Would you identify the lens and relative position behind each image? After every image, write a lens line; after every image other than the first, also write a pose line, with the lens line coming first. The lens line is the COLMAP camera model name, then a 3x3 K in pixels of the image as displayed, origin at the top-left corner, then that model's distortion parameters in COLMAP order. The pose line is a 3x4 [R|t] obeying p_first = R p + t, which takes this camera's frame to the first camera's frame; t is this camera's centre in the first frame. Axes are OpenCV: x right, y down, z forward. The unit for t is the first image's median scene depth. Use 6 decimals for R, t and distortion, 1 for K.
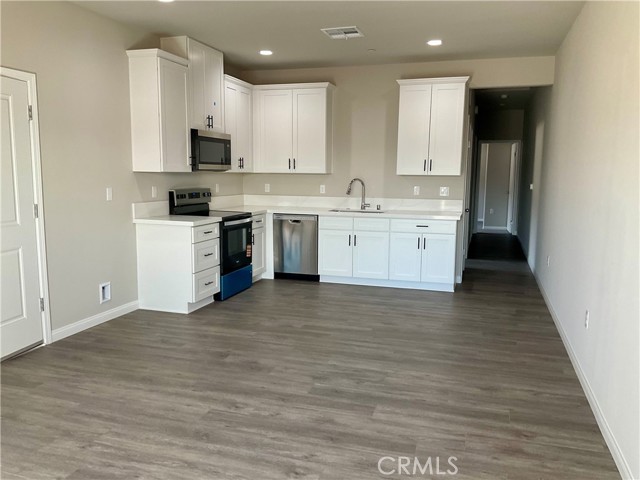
lens RADIAL K [[529.8, 0, 322.2], [0, 529.8, 240.5], [0, 0, 1]] dist [0.098088, -0.168802]
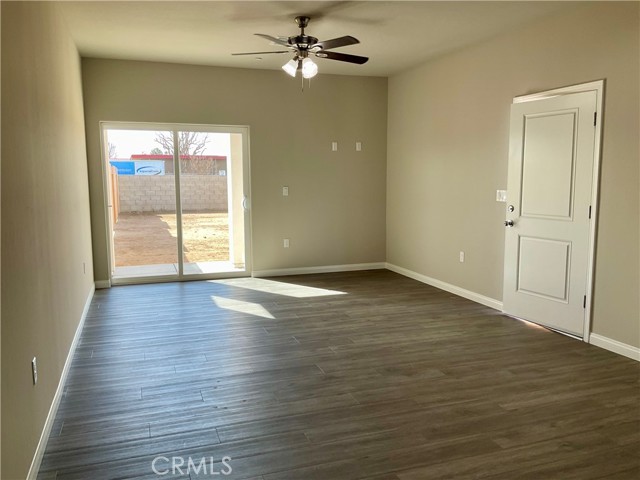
lens RADIAL K [[529.8, 0, 322.2], [0, 529.8, 240.5], [0, 0, 1]] dist [0.098088, -0.168802]
pose [[-0.804479, 0.062471, -0.590687, 0.557165], [-0.084576, 0.972274, 0.218015, -0.201816], [0.587930, 0.225346, -0.776890, 1.642150]]
